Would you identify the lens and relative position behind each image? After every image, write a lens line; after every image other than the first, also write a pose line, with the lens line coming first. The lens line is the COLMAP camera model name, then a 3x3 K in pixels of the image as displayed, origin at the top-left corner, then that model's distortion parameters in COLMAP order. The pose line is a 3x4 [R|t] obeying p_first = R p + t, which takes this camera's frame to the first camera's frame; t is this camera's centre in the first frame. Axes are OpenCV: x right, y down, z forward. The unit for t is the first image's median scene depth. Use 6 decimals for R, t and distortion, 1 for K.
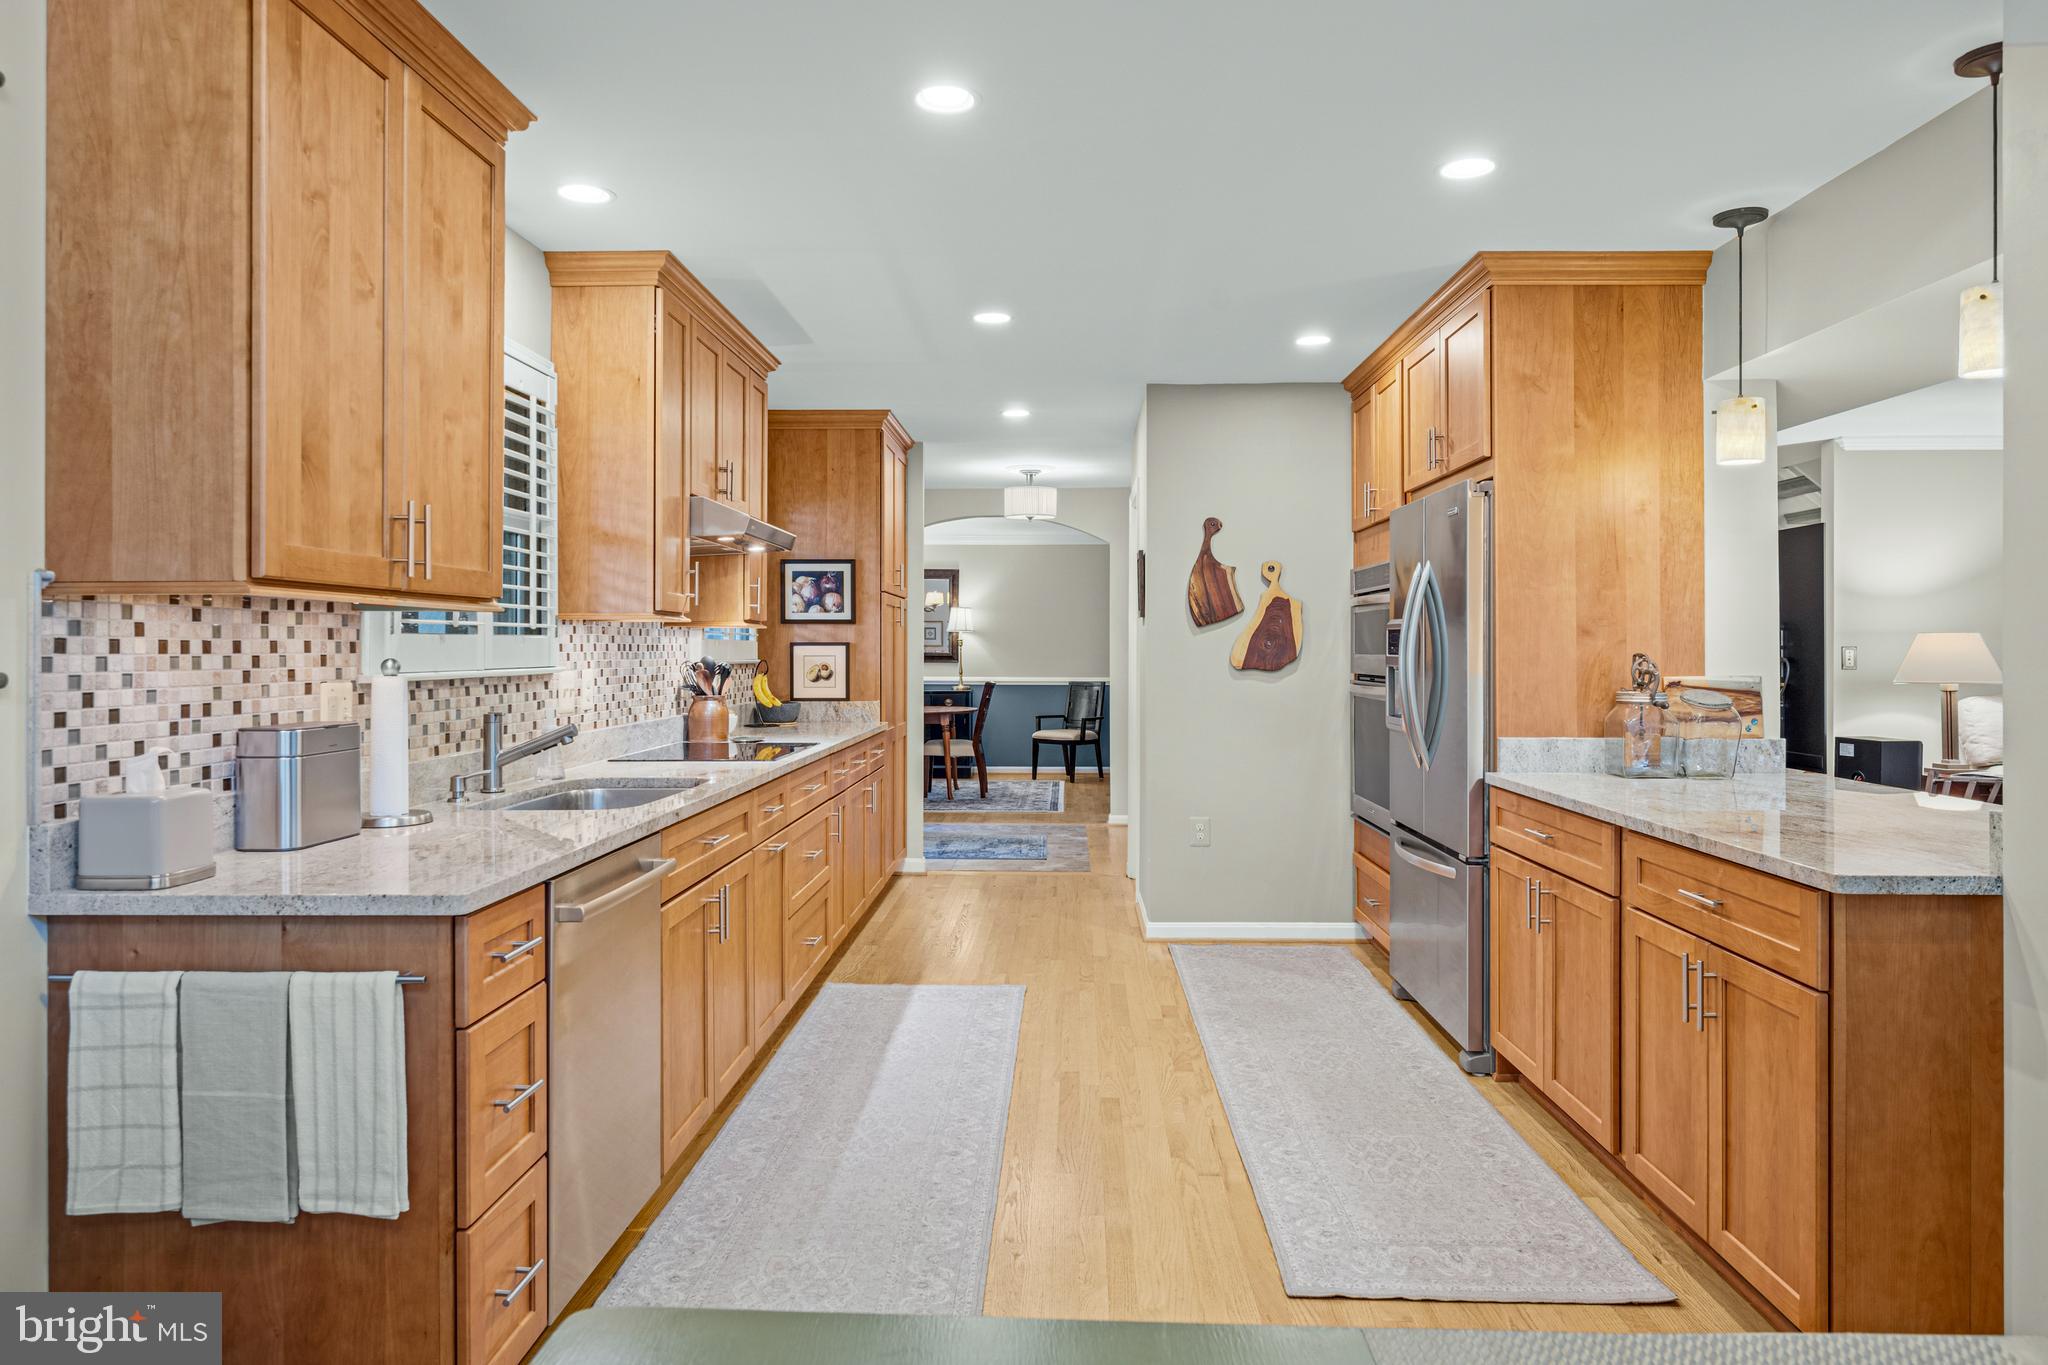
lens RADIAL K [[1297.3, 0, 1031.4], [0, 1297.3, 641.8], [0, 0, 1]] dist [-0.003521, -0.004766]
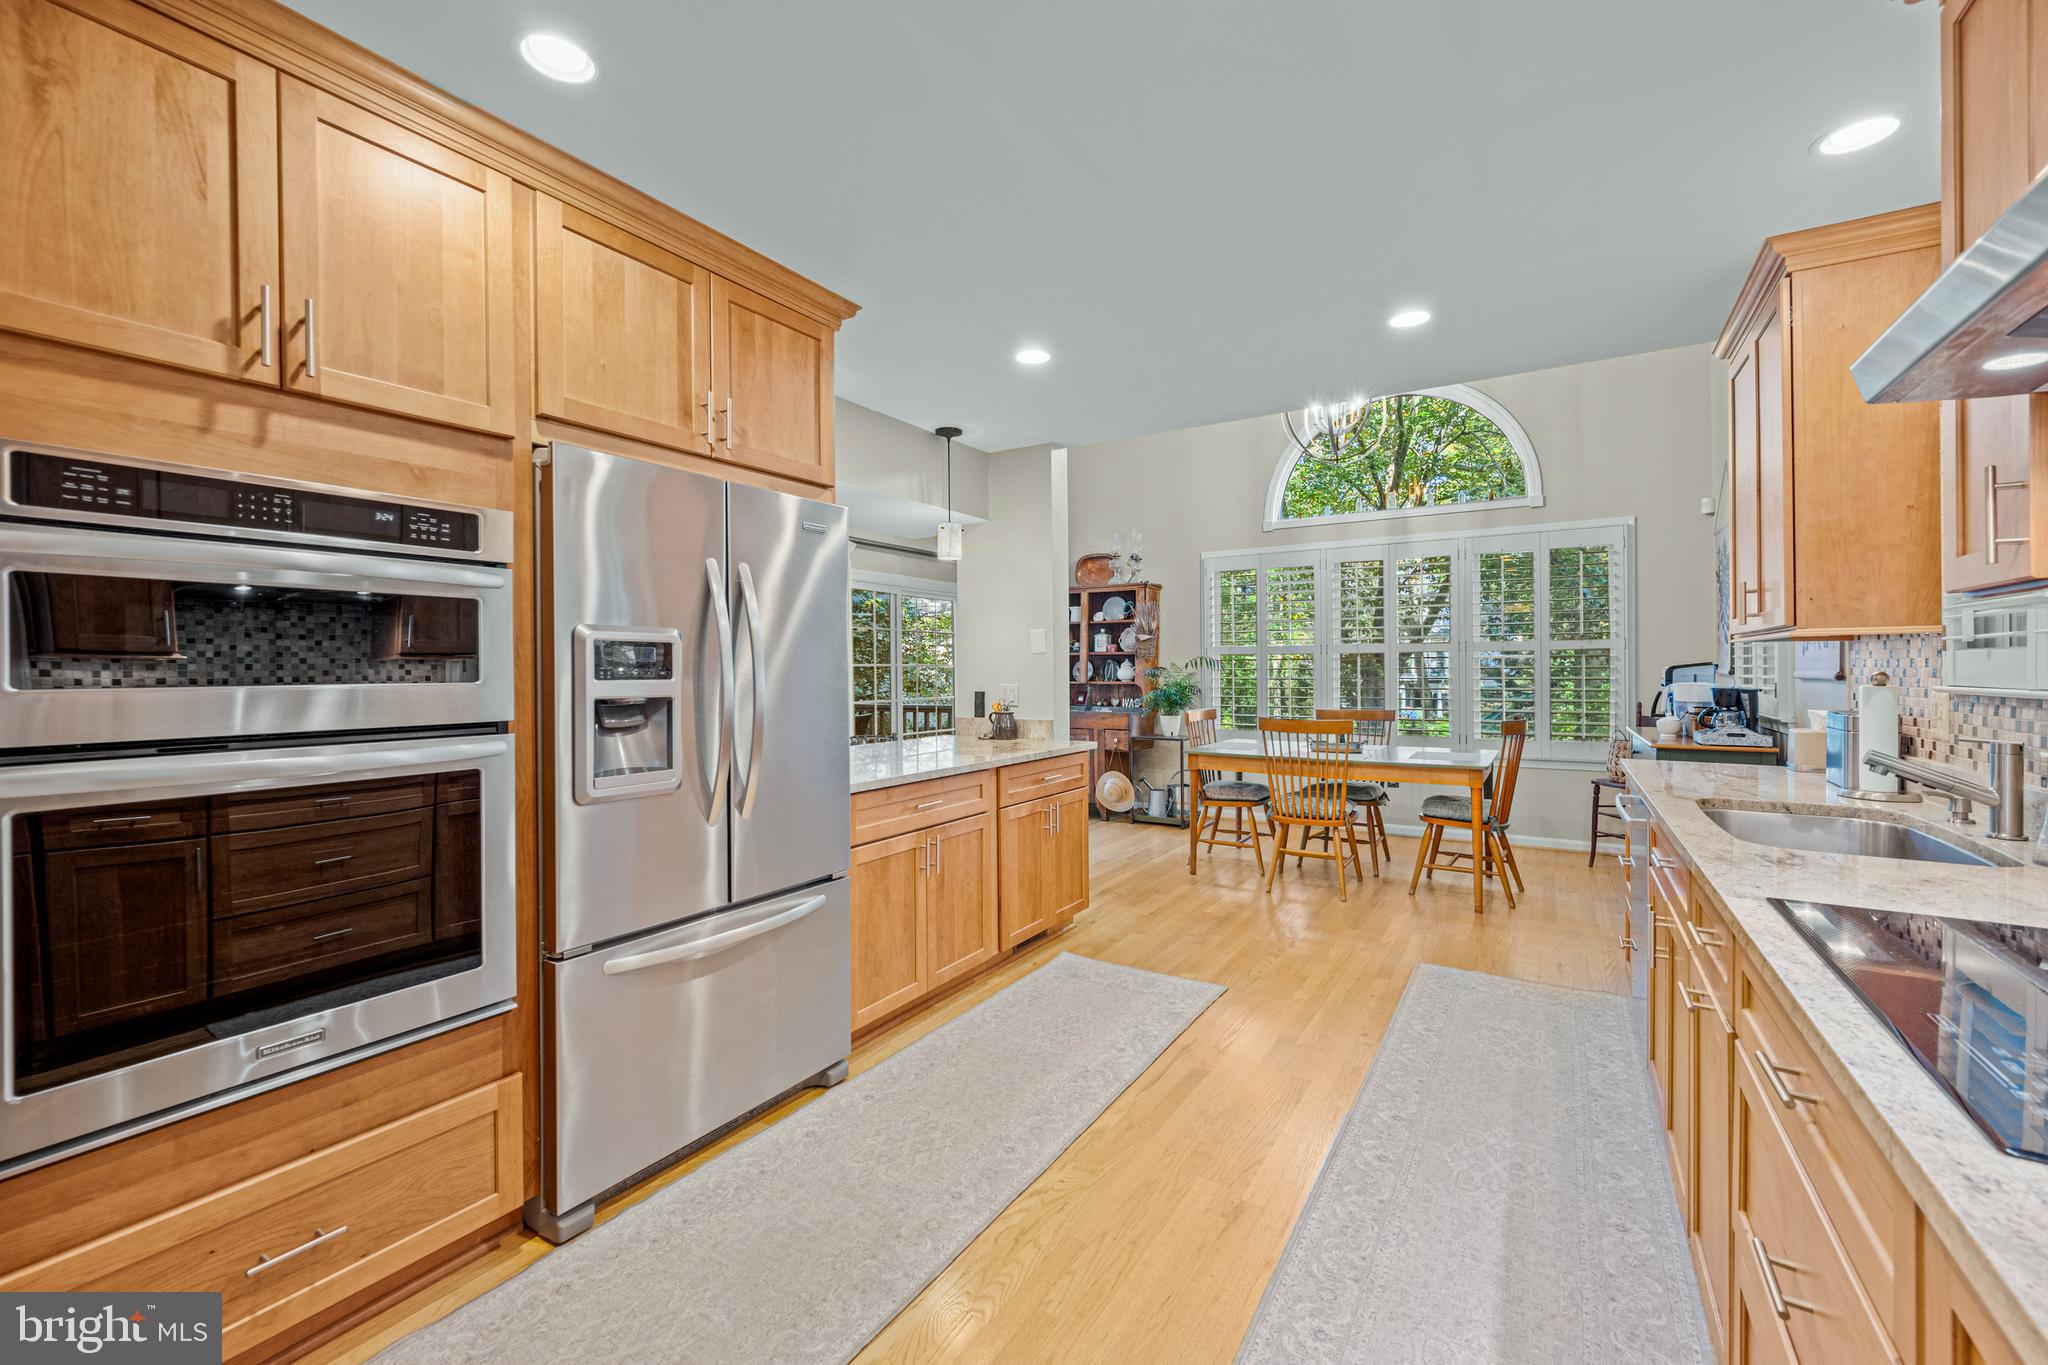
lens RADIAL K [[828.7, 0, 1024.8], [0, 828.7, 668.5], [0, 0, 1]] dist [-0.000954, -0.000387]
pose [[-0.858462, 0.004375, 0.512858, -0.128821], [0.002199, 0.999986, -0.004850, 0.008114], [-0.512872, -0.003035, -0.858460, 1.507683]]
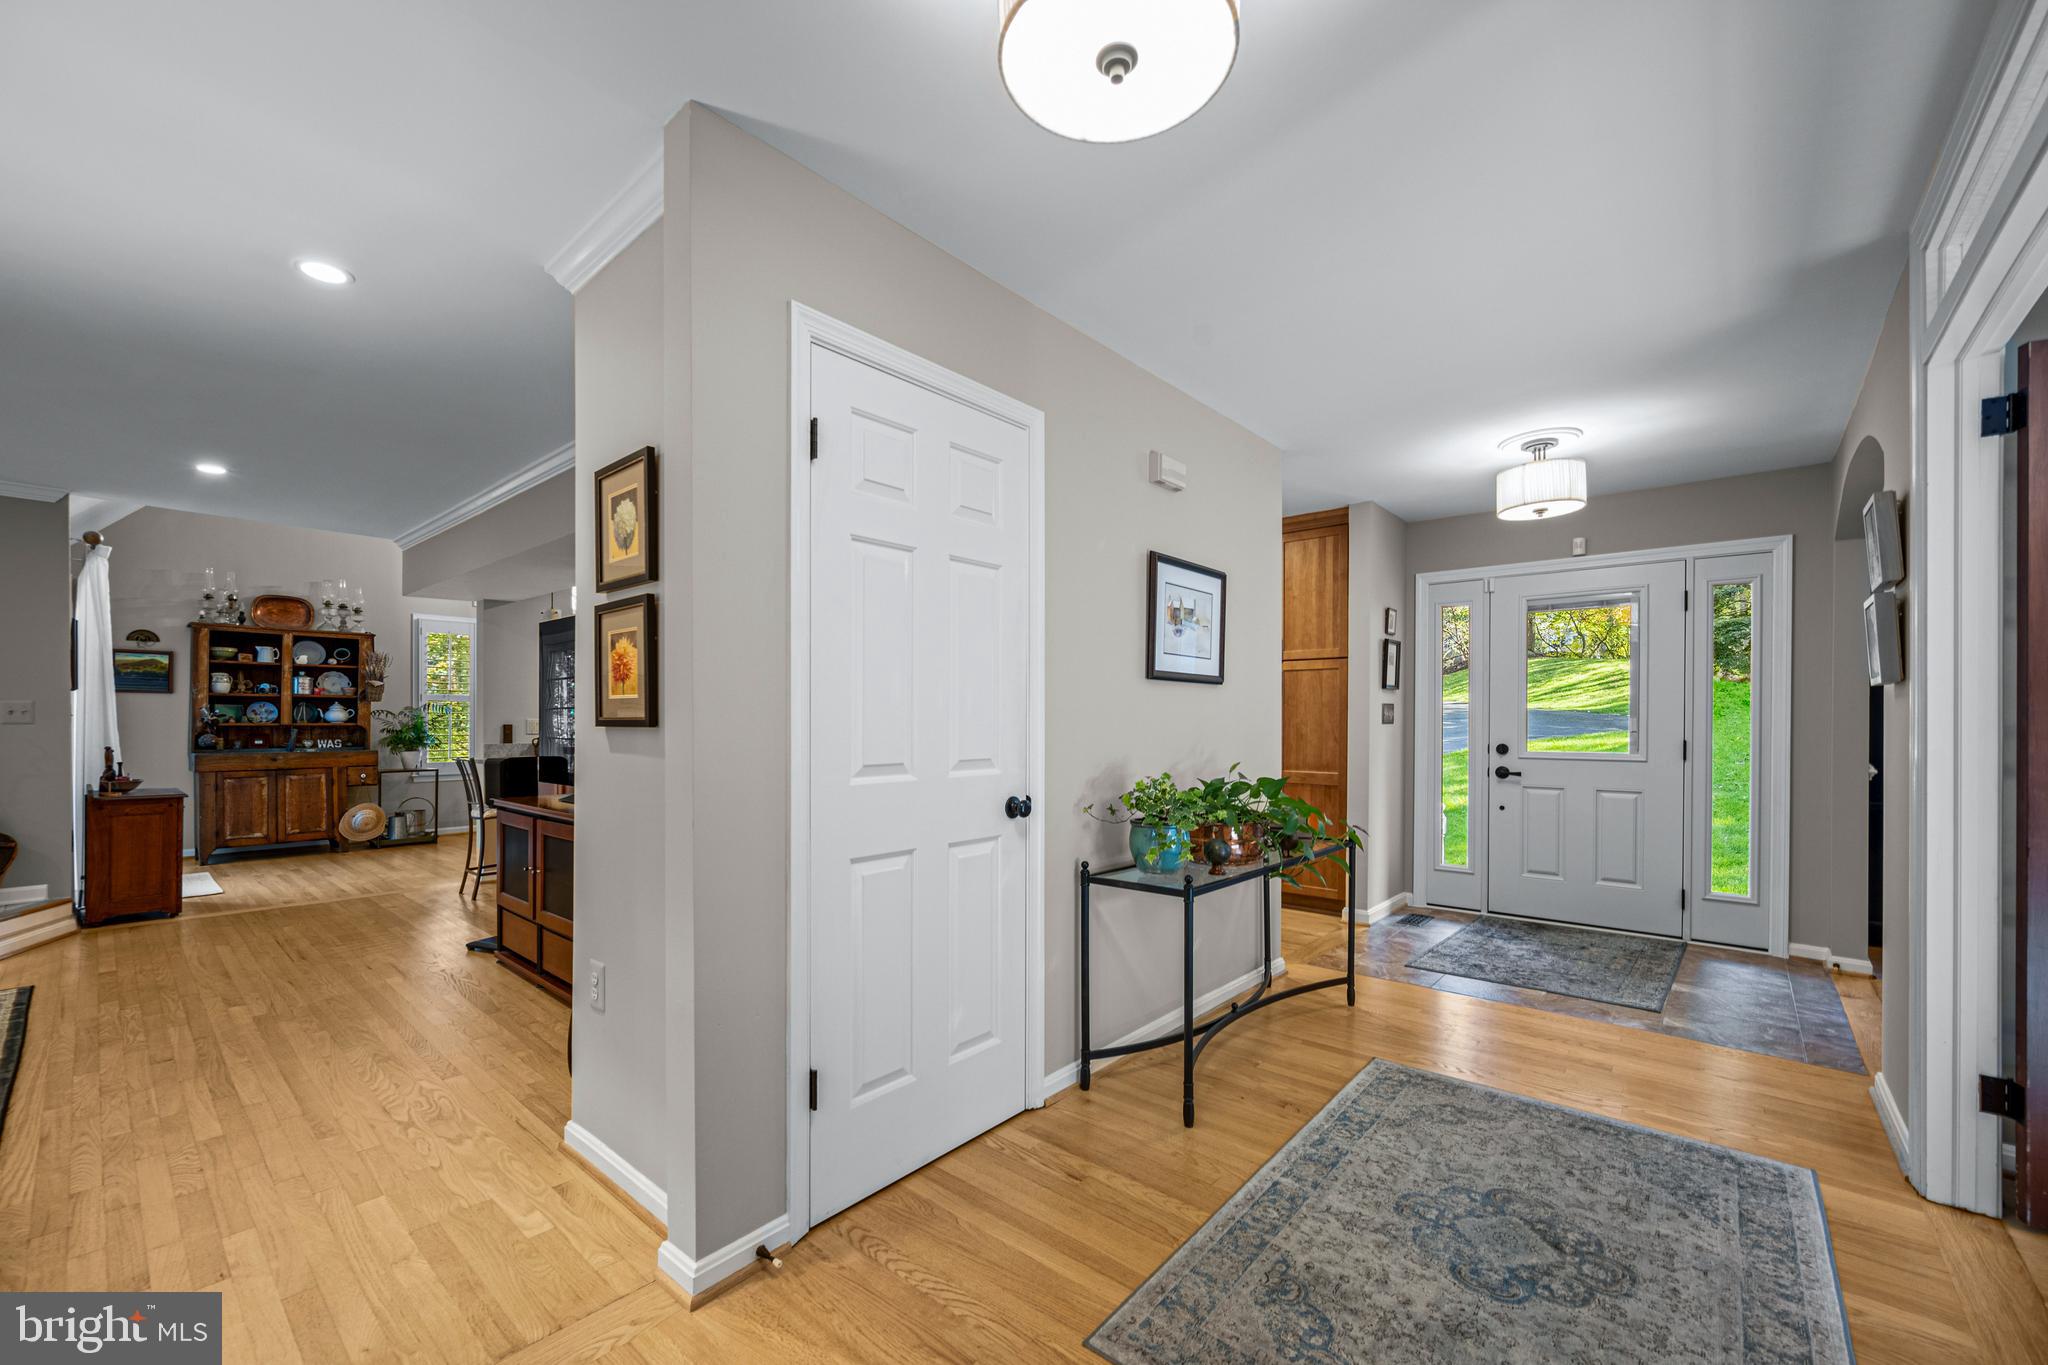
lens RADIAL K [[820.5, 0, 1018.3], [0, 820.5, 721.9], [0, 0, 1]] dist [-0.000540, 0.000242]
pose [[-0.635394, 0.000539, -0.772188, 1.118410], [0.003285, 0.999993, -0.002005, 0.035329], [0.772181, -0.003810, -0.635391, 2.304352]]
